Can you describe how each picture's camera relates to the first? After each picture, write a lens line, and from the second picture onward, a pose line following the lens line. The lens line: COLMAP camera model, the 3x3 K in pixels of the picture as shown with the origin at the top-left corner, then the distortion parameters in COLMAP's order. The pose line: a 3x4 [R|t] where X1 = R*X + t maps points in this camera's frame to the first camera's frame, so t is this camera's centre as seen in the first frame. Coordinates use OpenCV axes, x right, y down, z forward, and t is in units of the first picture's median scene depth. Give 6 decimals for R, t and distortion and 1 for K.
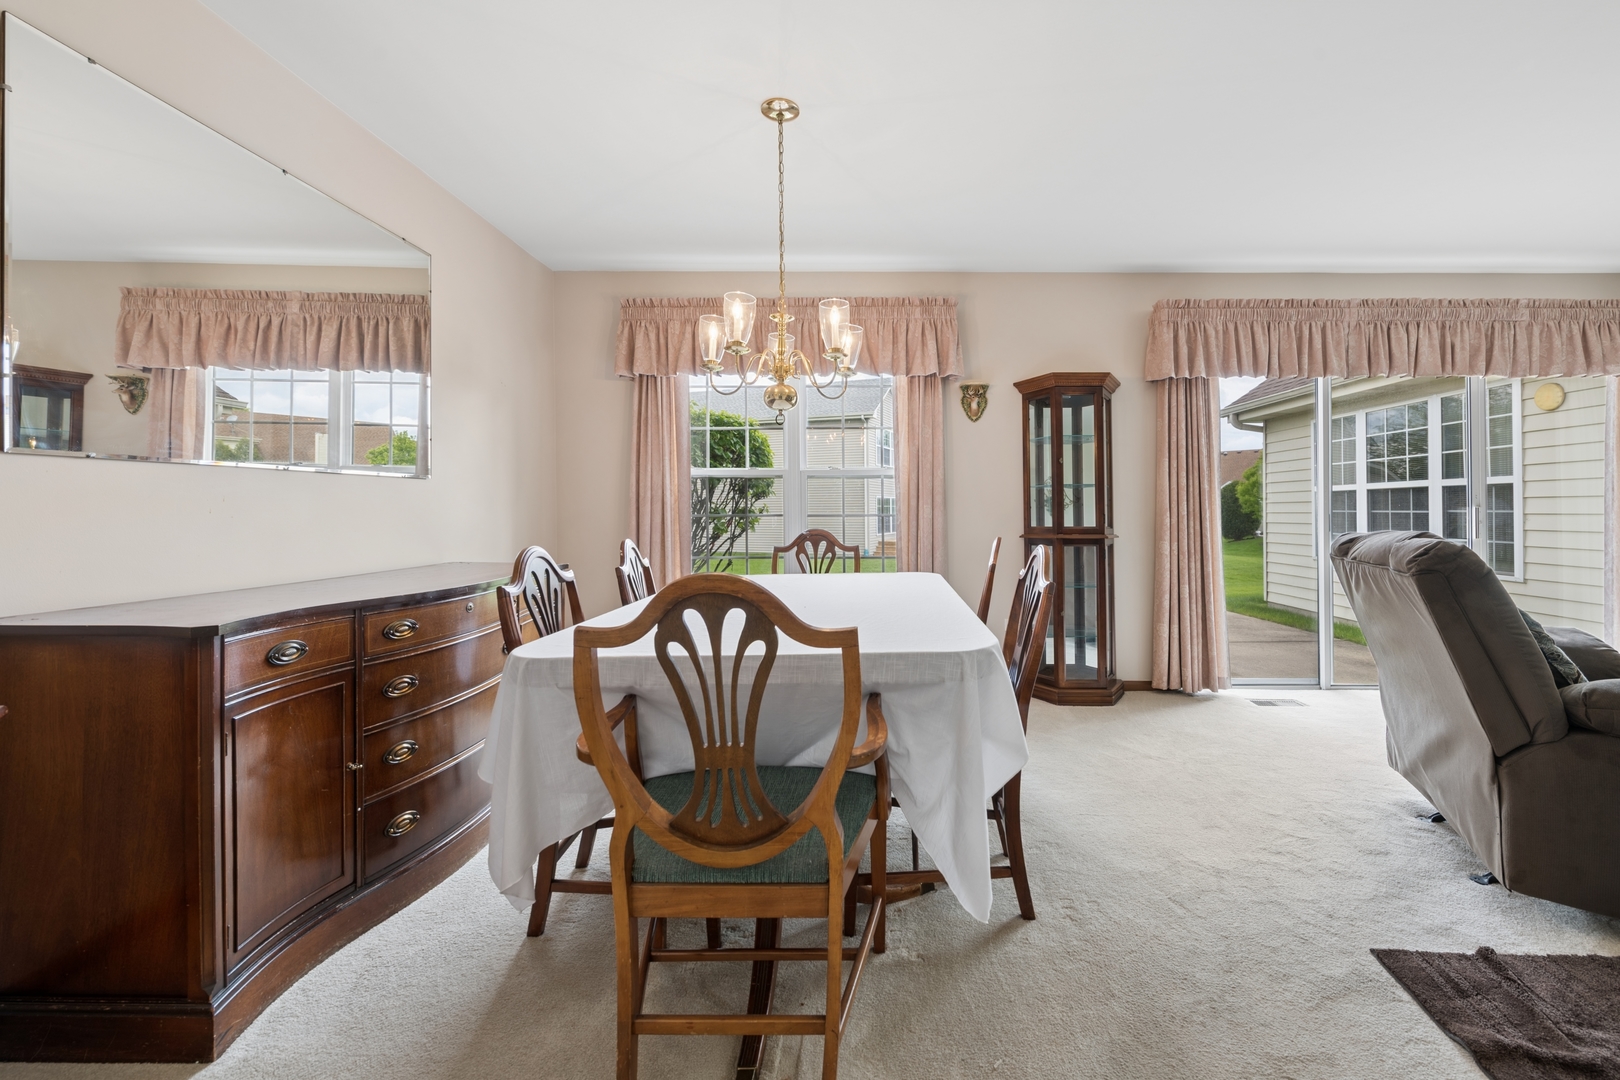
lens RADIAL K [[680.3, 0, 861.9], [0, 680.3, 505.2], [0, 0, 1]] dist [-0.010535, -0.000637]
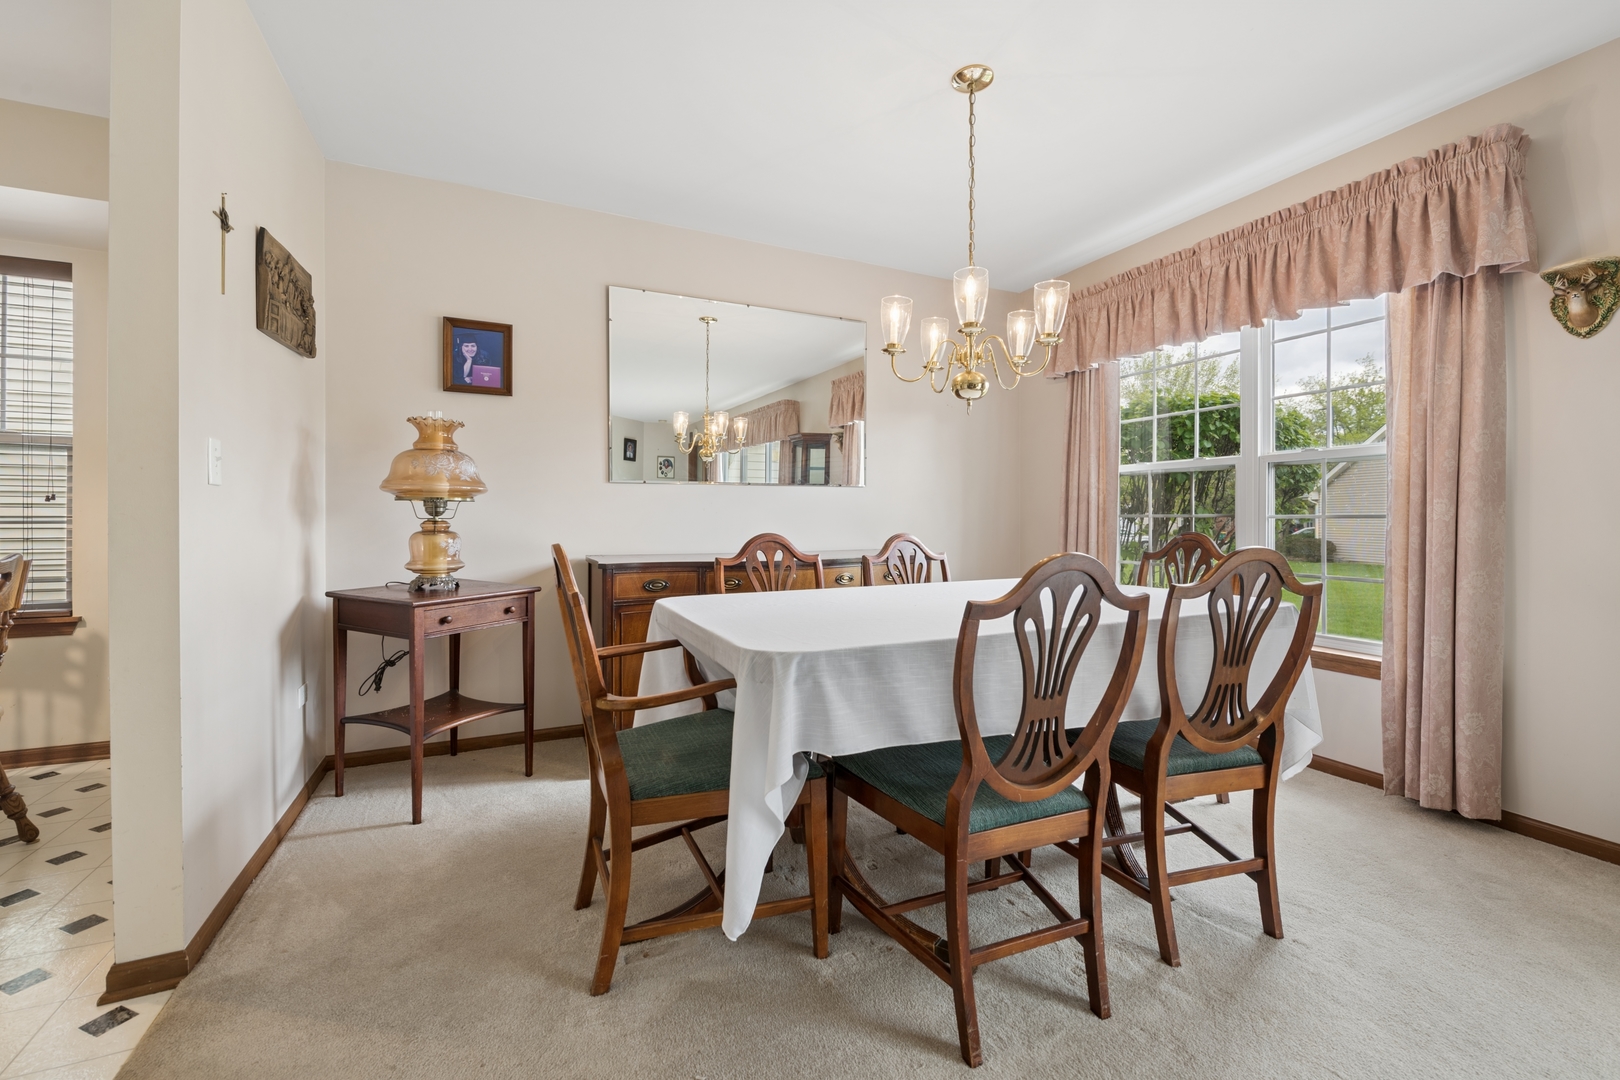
lens RADIAL K [[653.2, 0, 820.2], [0, 653.2, 519.8], [0, 0, 1]] dist [-0.009394, -0.000779]
pose [[0.430061, 0.006888, -0.902774, 0.375271], [0.004651, 0.999941, 0.009845, 0.010541], [0.902788, -0.008433, 0.430003, 0.264426]]
